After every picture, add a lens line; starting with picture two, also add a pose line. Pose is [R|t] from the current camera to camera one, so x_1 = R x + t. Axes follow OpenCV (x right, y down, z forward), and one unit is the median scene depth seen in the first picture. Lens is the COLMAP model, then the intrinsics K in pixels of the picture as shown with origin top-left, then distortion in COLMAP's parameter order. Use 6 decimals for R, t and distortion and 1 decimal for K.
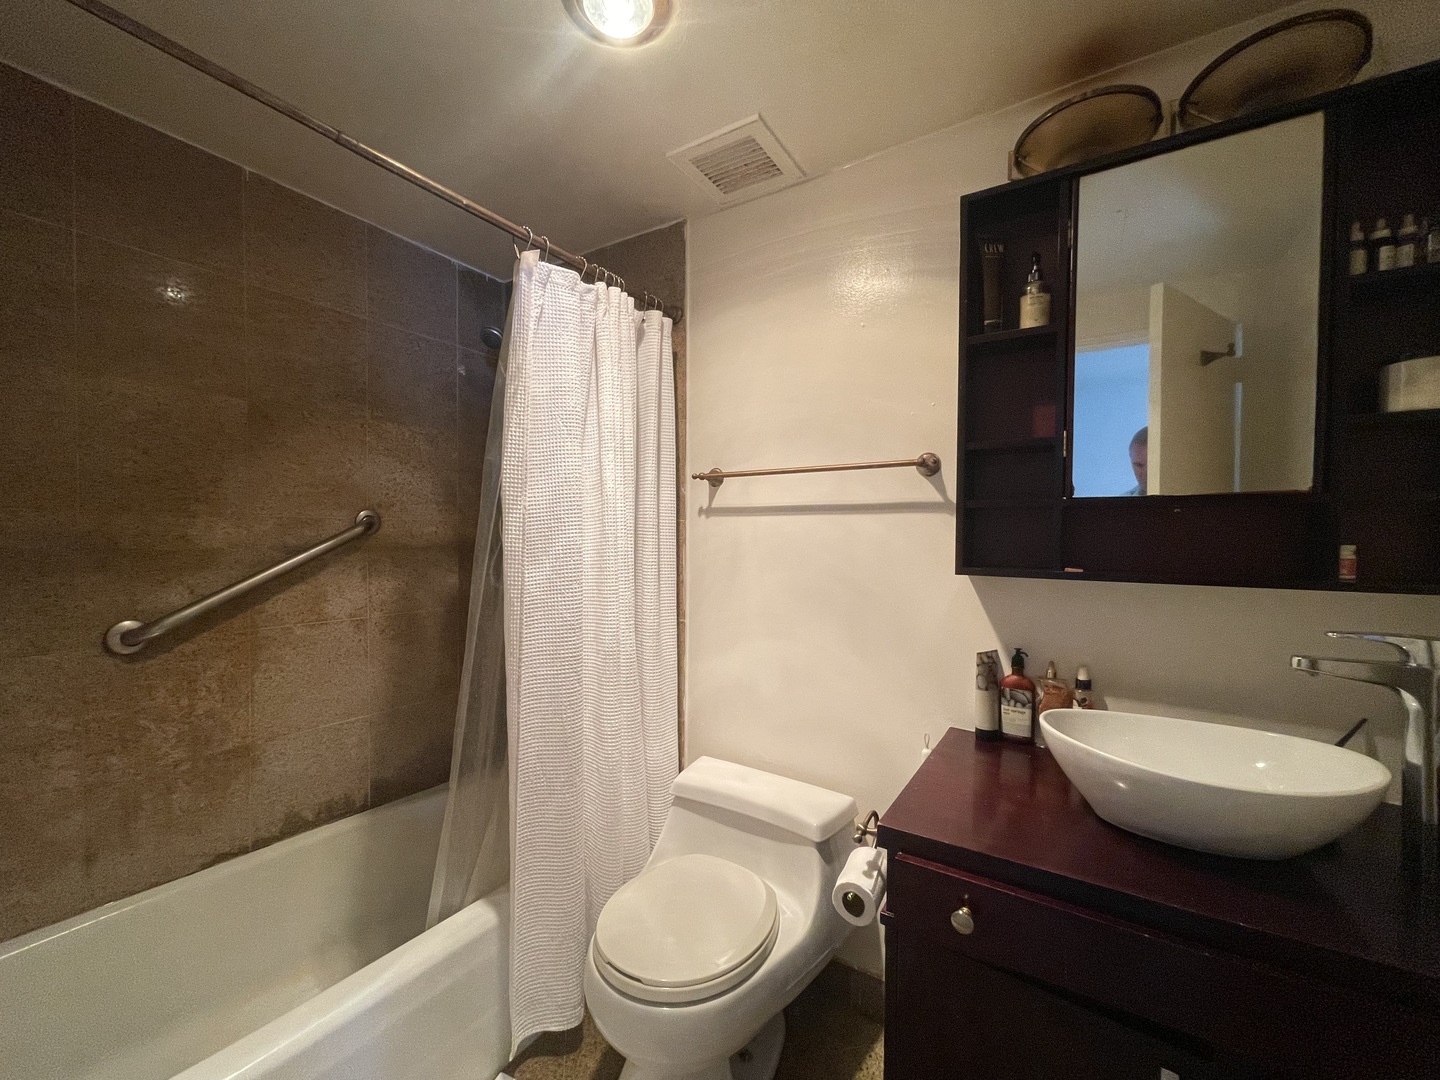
lens RADIAL K [[586.3, 0, 713.5], [0, 586.3, 544.7], [0, 0, 1]] dist [0.007751, -0.003158]
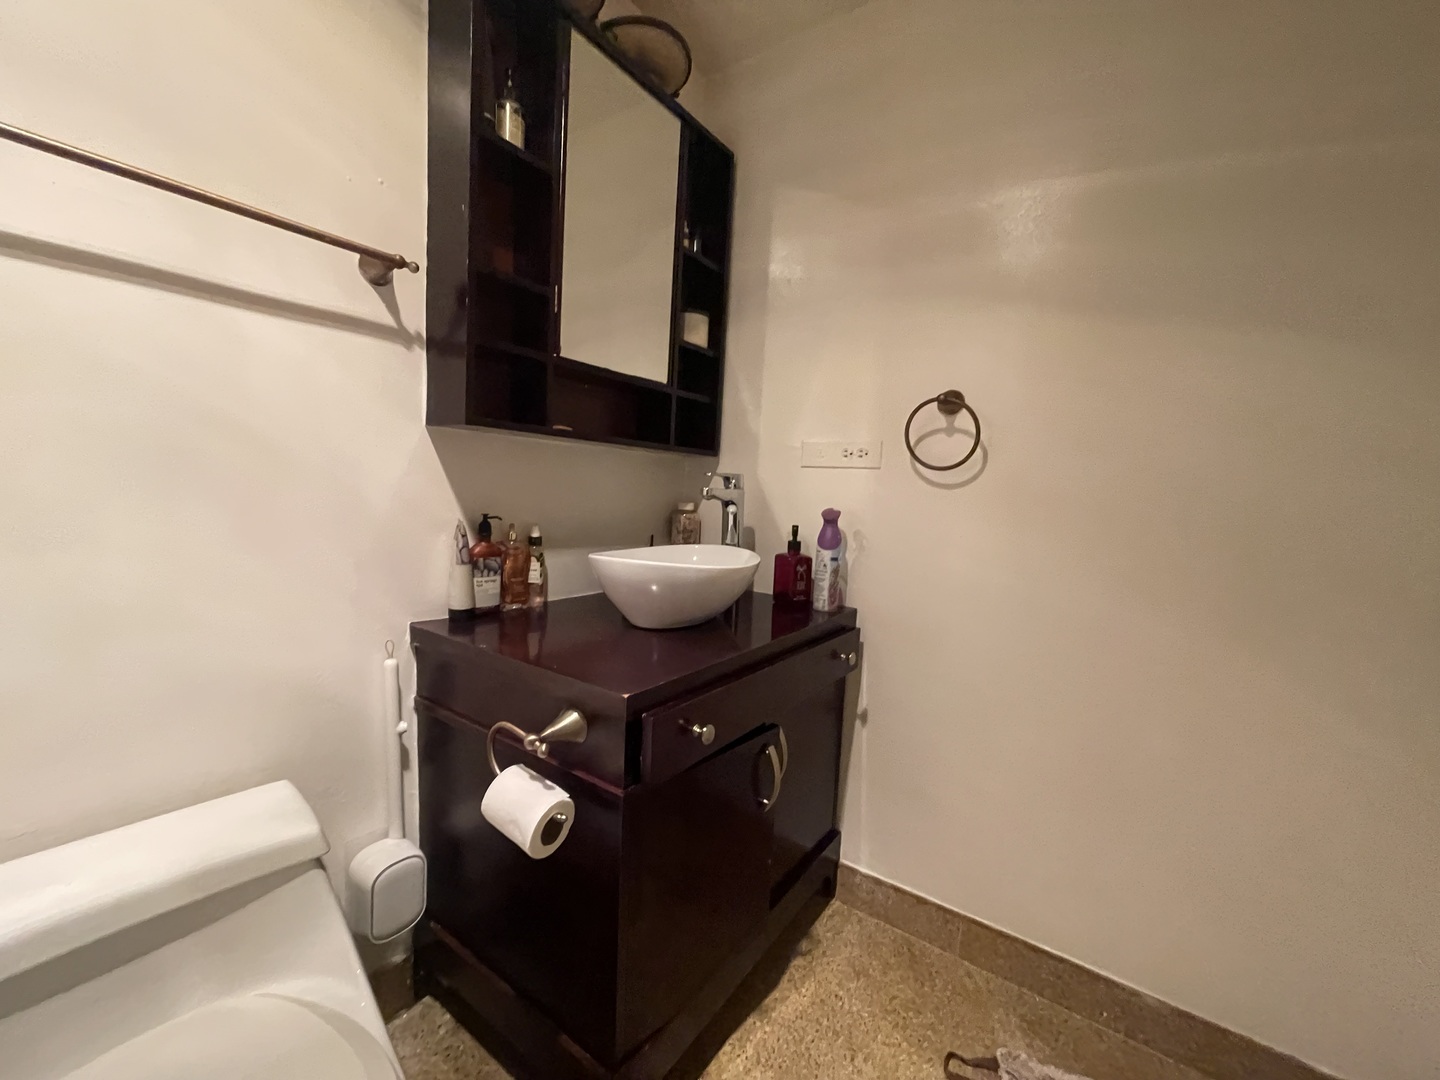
lens RADIAL K [[586.3, 0, 713.5], [0, 586.3, 544.7], [0, 0, 1]] dist [0.007751, -0.003158]
pose [[0.037956, -0.099672, 0.994296, -0.387725], [-0.032392, 0.994368, 0.100916, 0.121149], [-0.998754, -0.036038, 0.034514, 0.613199]]
